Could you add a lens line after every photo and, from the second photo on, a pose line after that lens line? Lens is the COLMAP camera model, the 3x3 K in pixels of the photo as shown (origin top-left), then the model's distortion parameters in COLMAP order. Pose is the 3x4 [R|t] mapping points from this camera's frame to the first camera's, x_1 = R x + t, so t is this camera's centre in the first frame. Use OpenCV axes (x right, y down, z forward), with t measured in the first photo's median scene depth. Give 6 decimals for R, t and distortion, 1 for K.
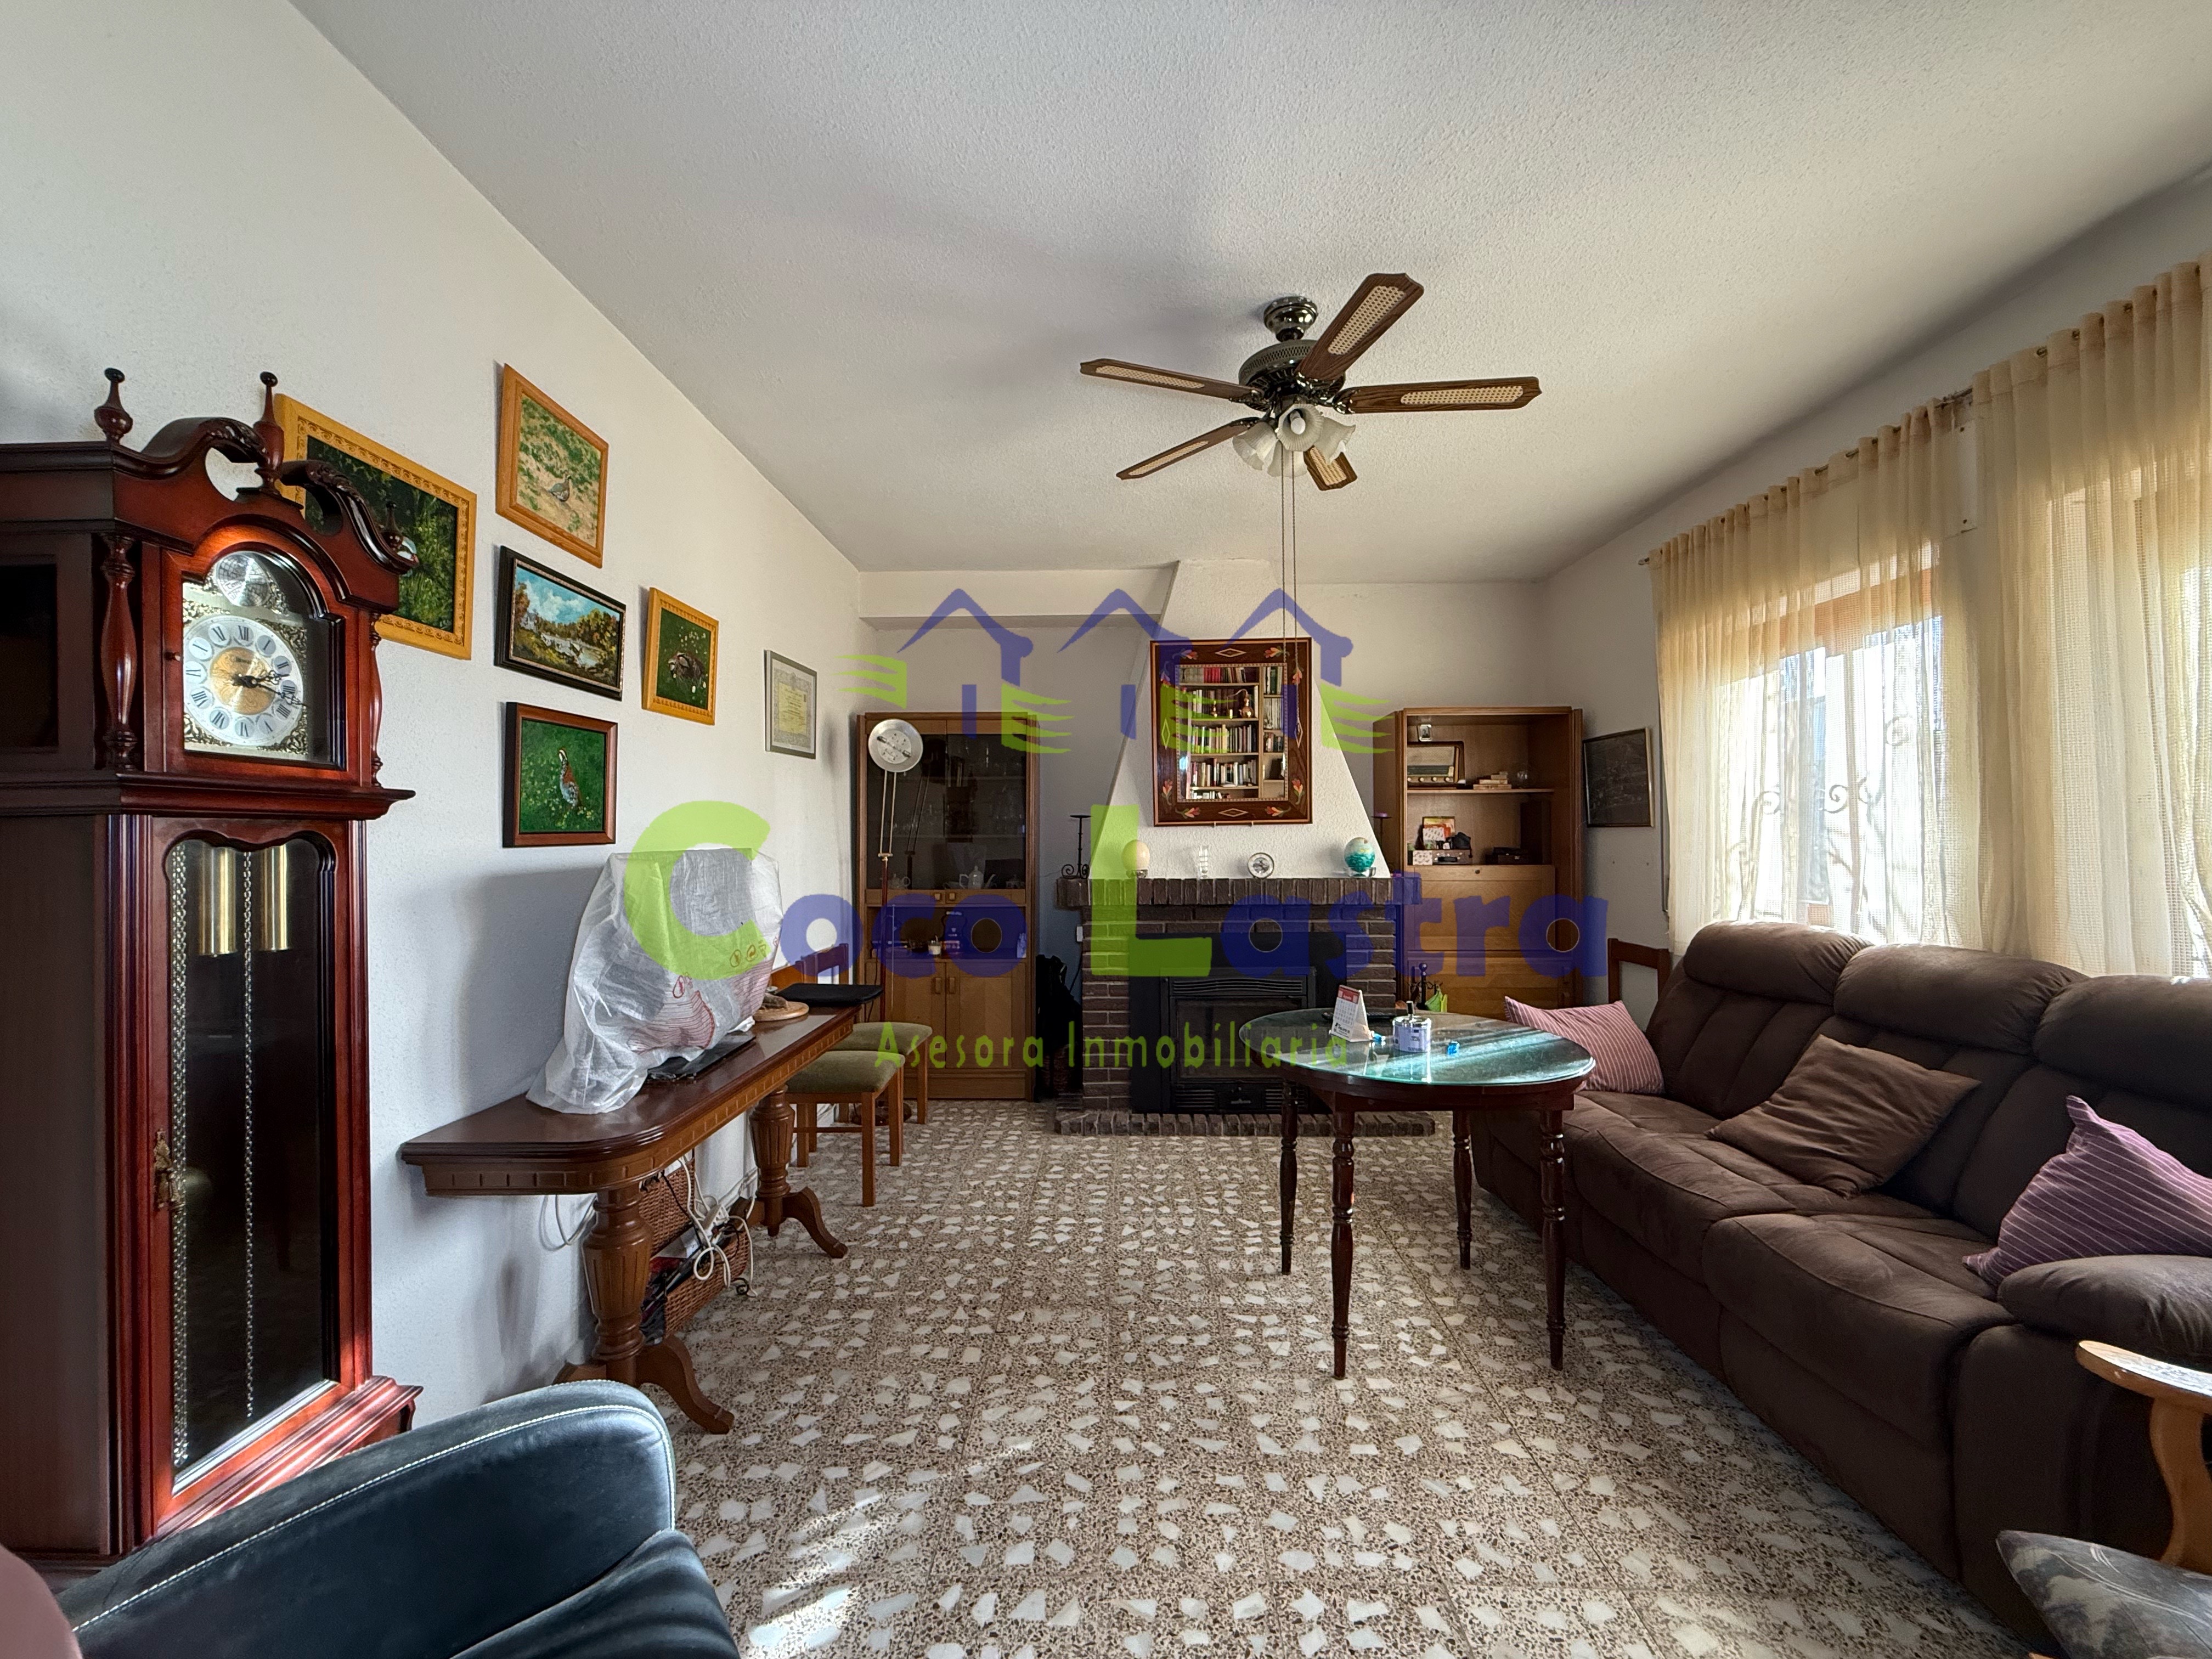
lens RADIAL K [[881.6, 0, 1093.7], [0, 881.6, 831.1], [0, 0, 1]] dist [-0.000136, 0.000223]
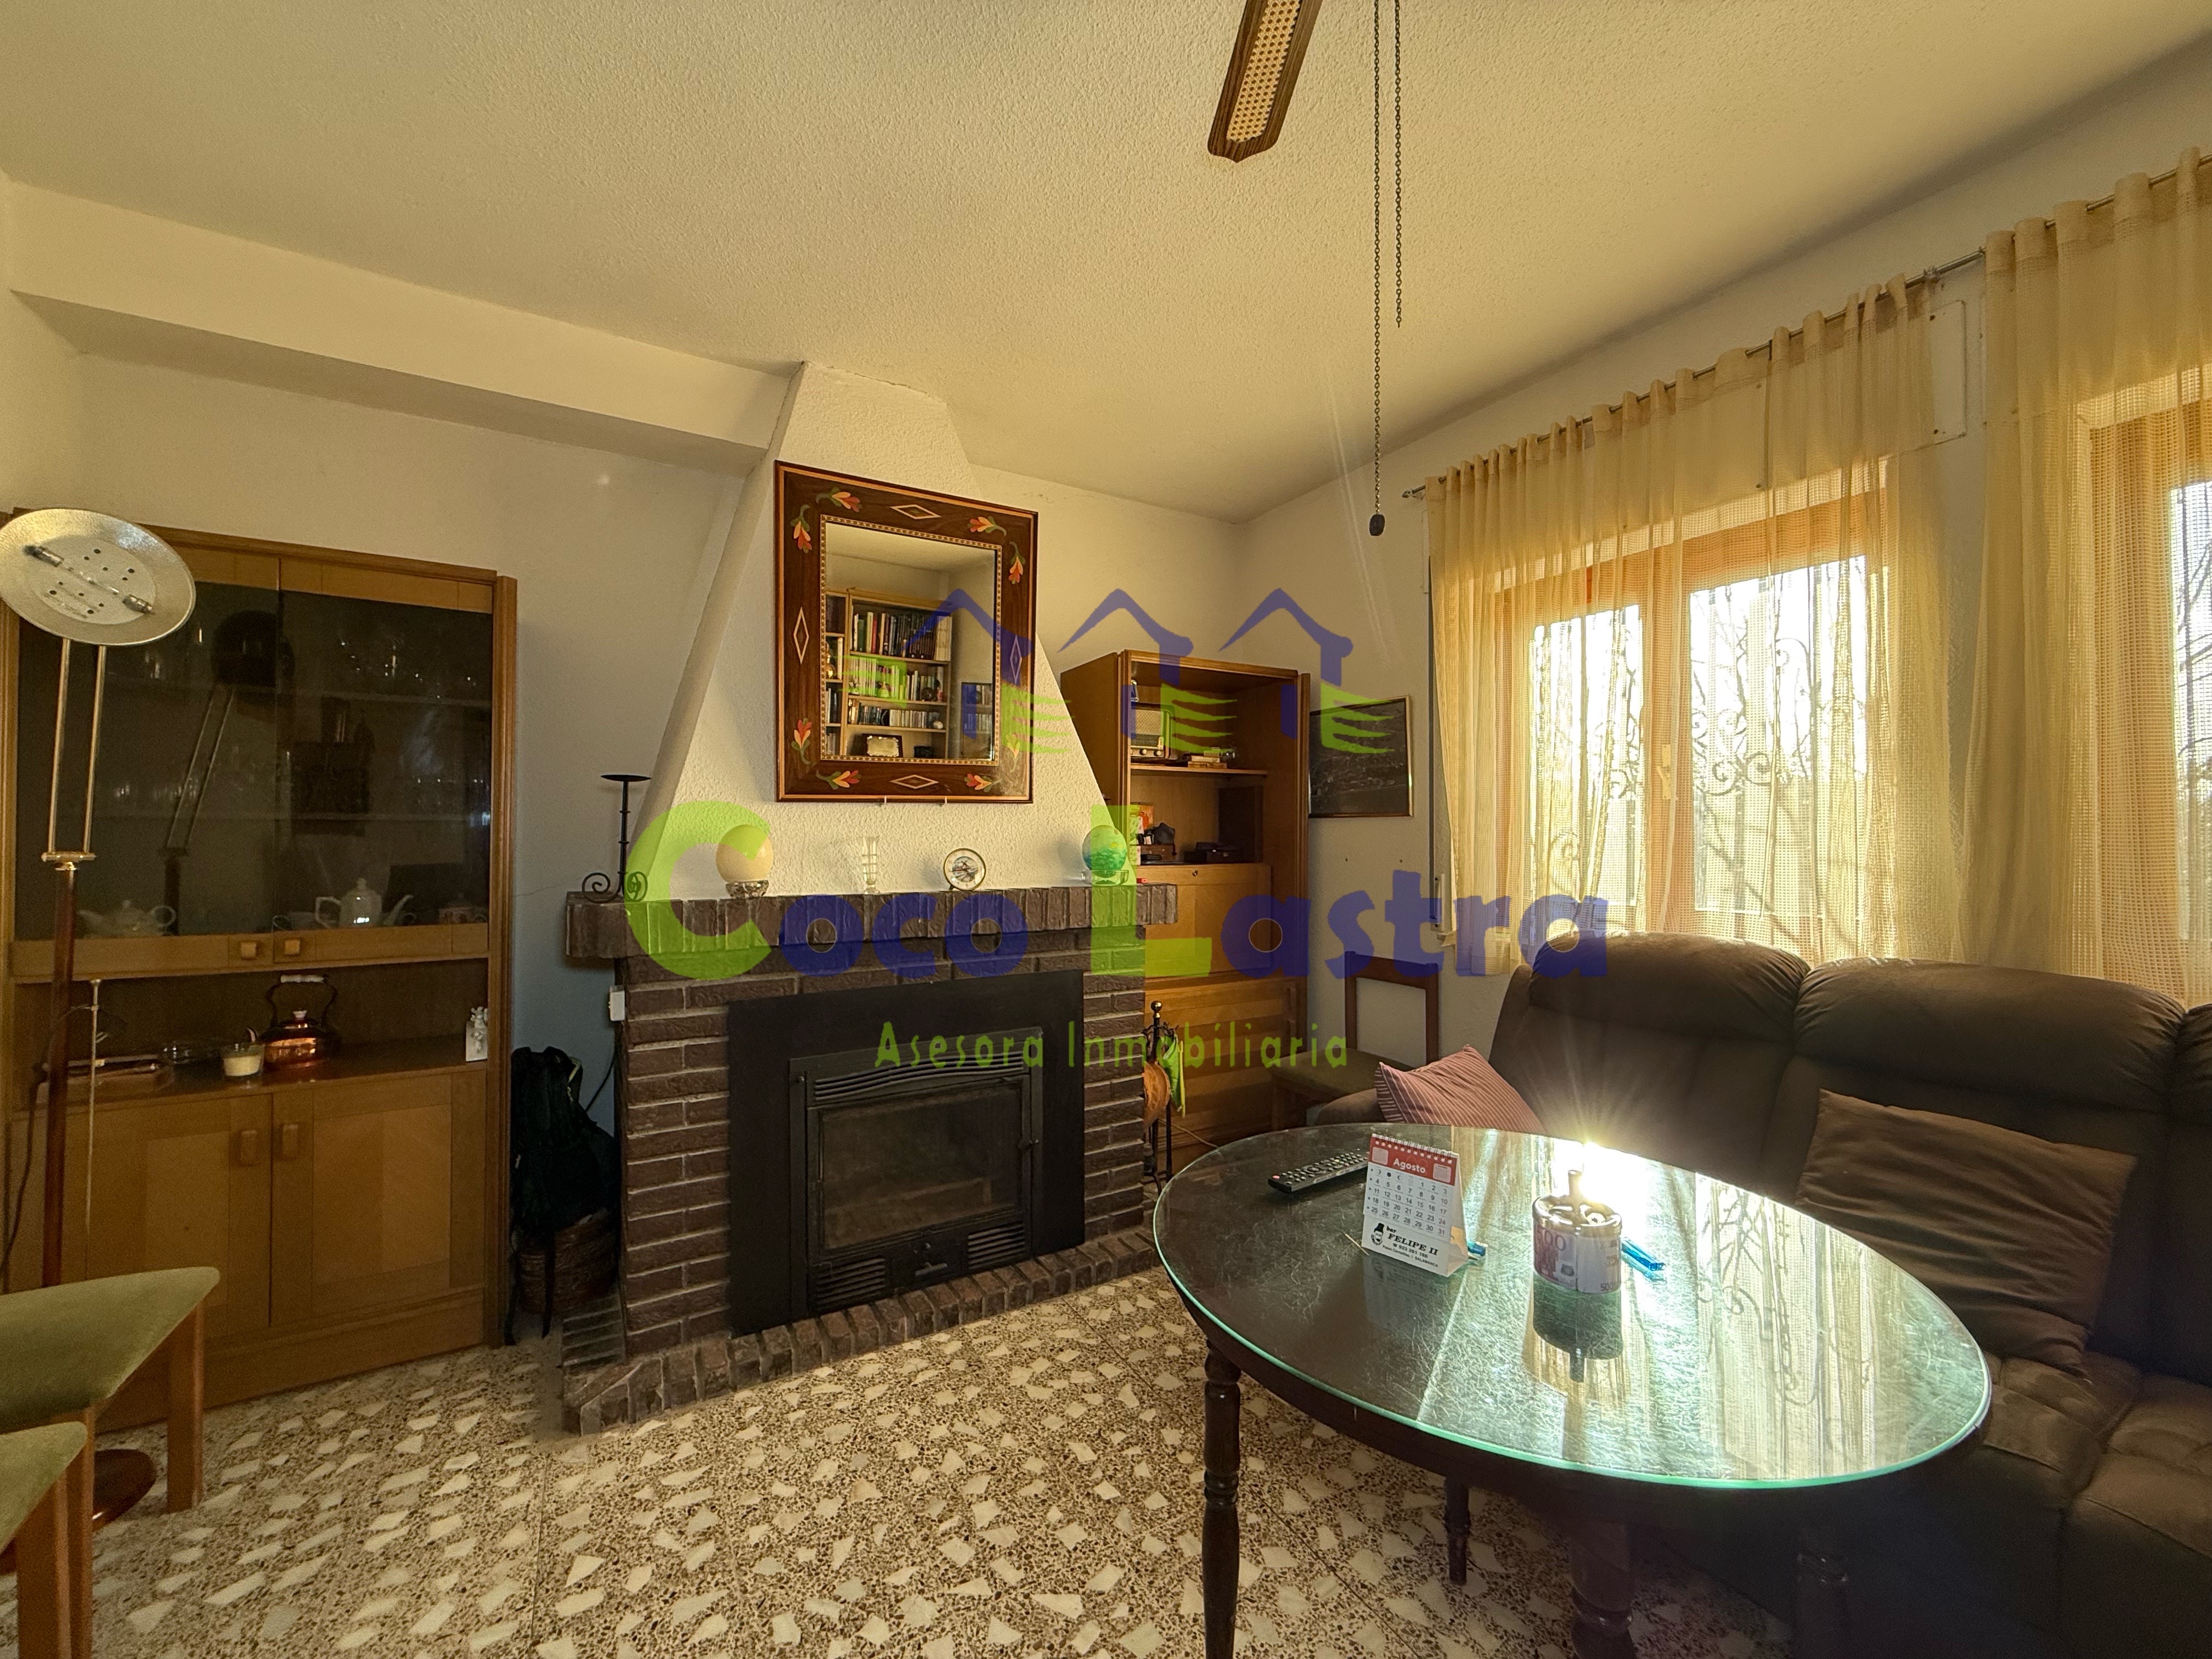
lens RADIAL K [[874.7, 0, 1097.4], [0, 874.7, 831.4], [0, 0, 1]] dist [-0.001036, -0.000360]
pose [[0.850851, 0.008393, 0.525340, -0.057008], [-0.008153, 0.999963, -0.002772, 0.016018], [-0.525344, -0.001925, 0.850888, 0.510133]]
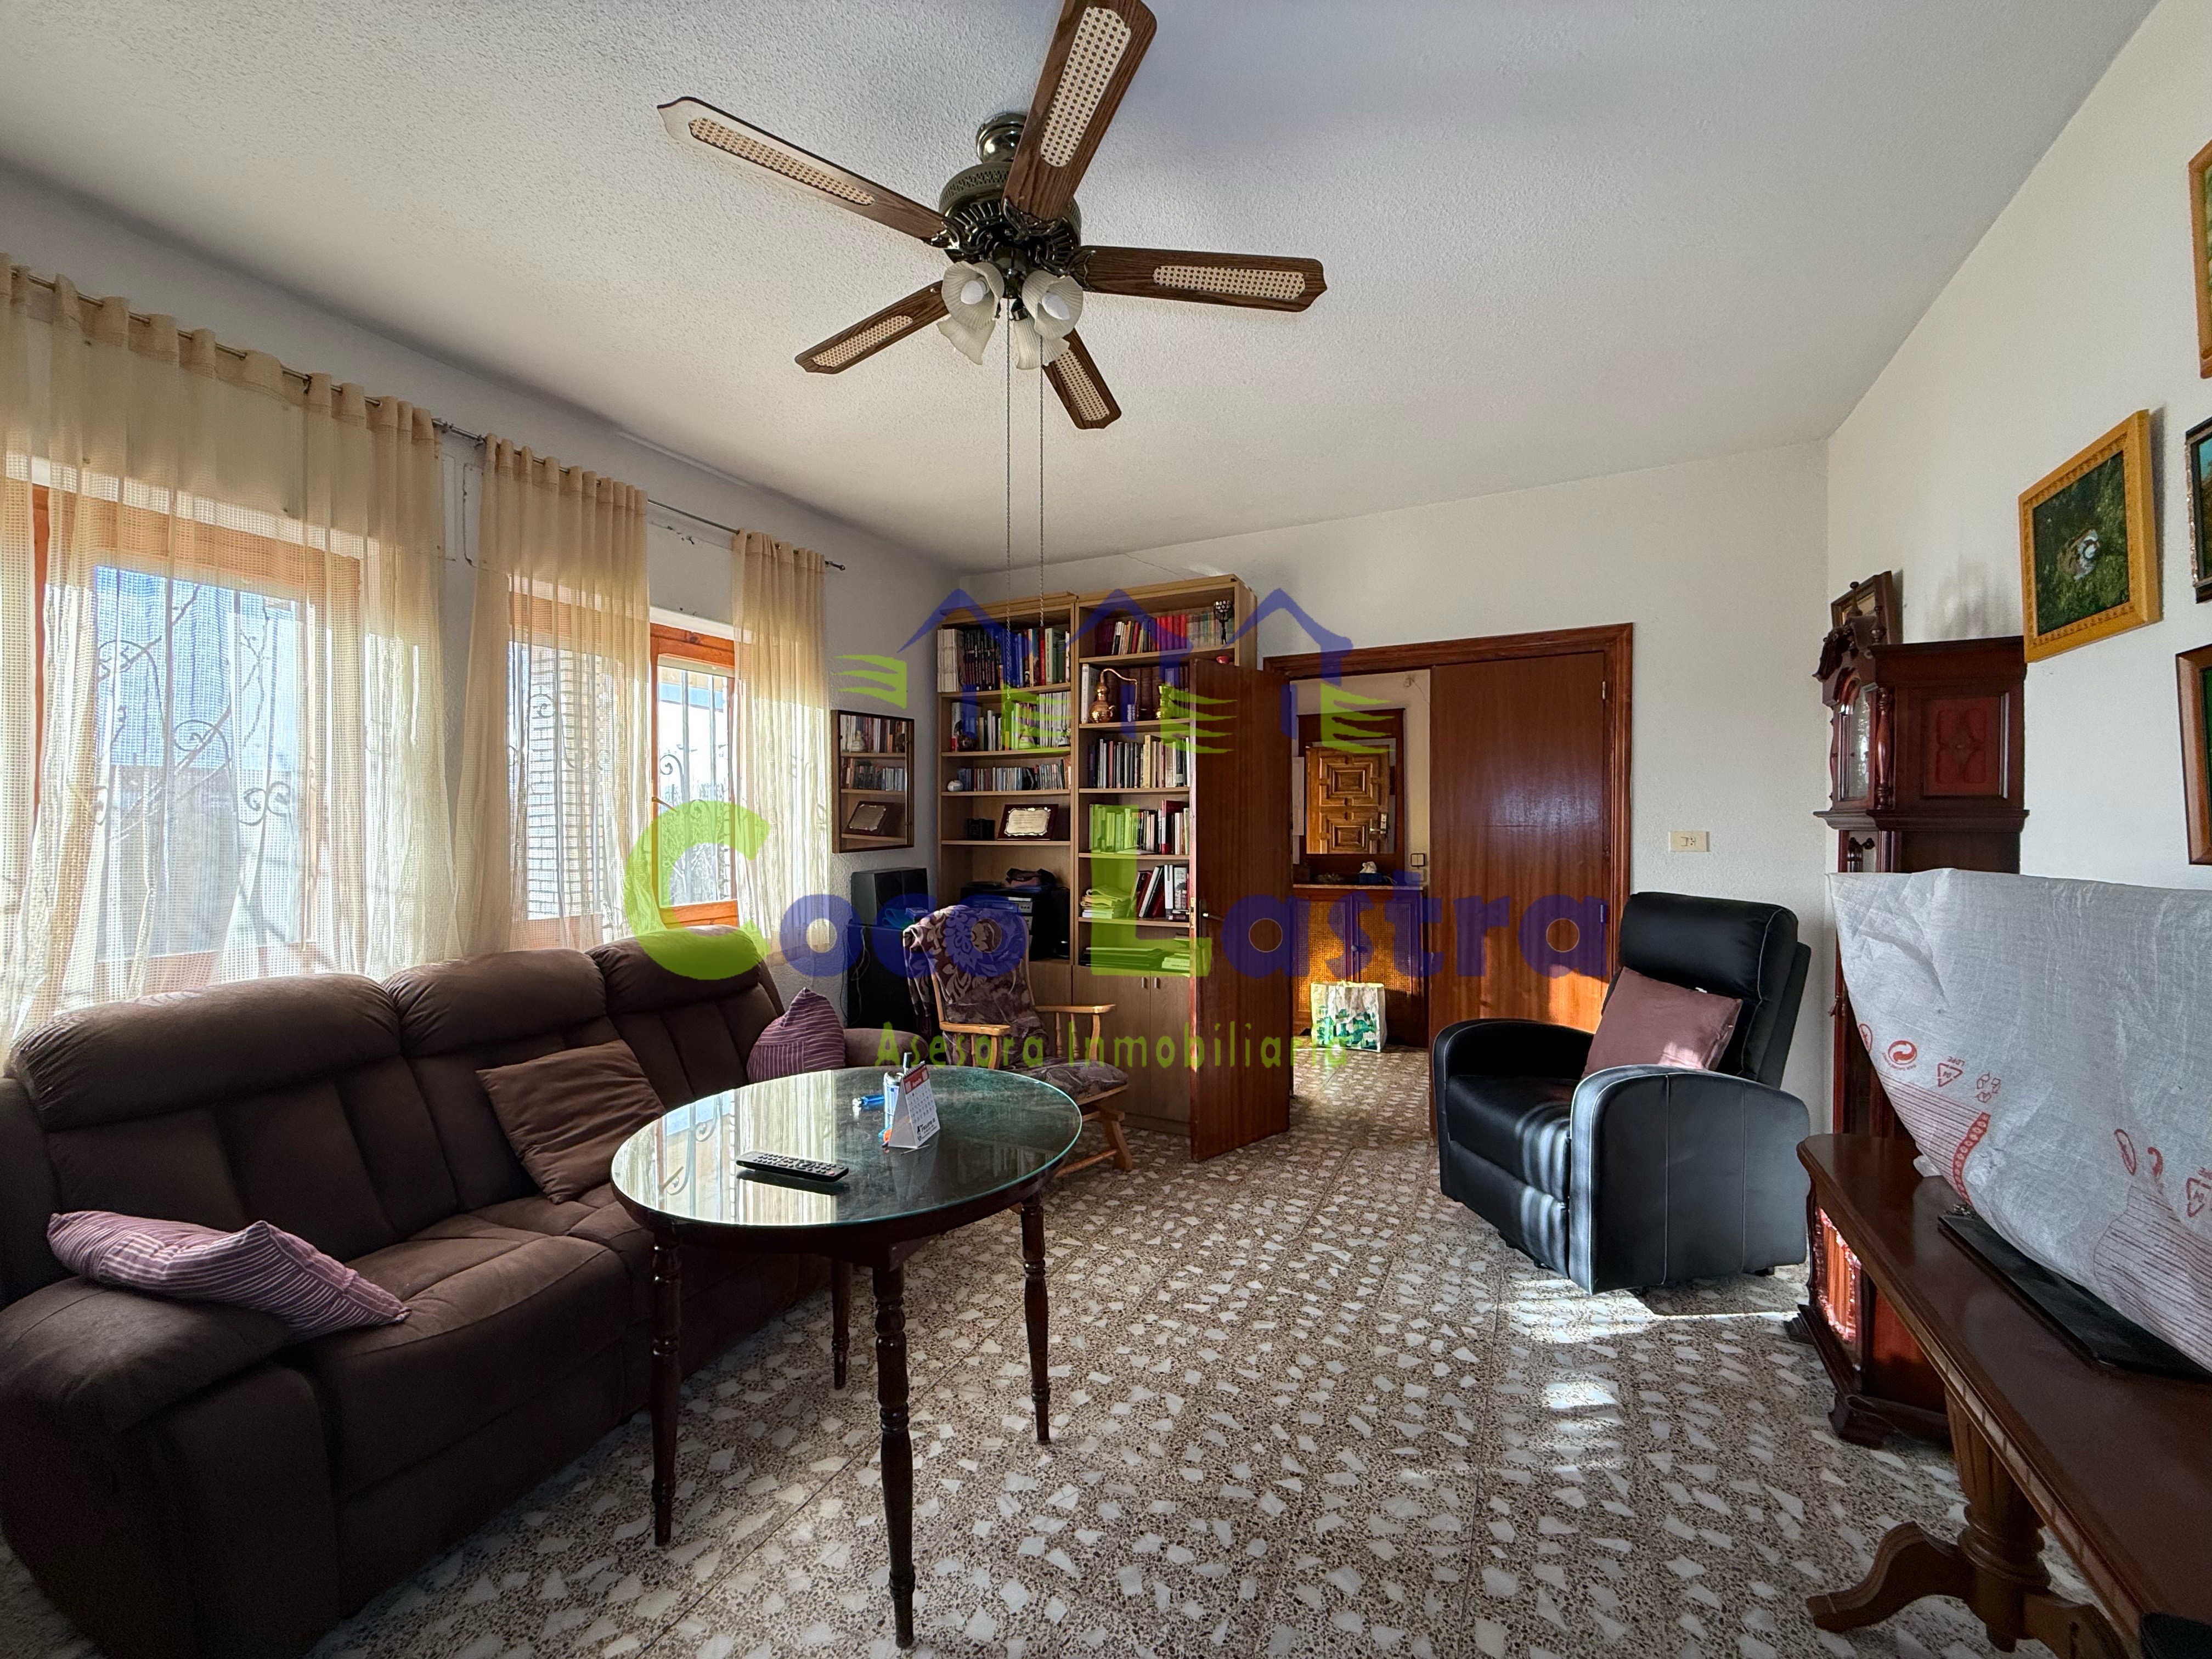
lens RADIAL K [[881.6, 0, 1093.7], [0, 881.6, 831.1], [0, 0, 1]] dist [-0.000136, 0.000223]
pose [[-0.904544, 0.007486, 0.426315, -0.102432], [0.007040, 0.999972, -0.002621, -0.006990], [-0.426323, 0.000630, -0.904571, 1.135060]]
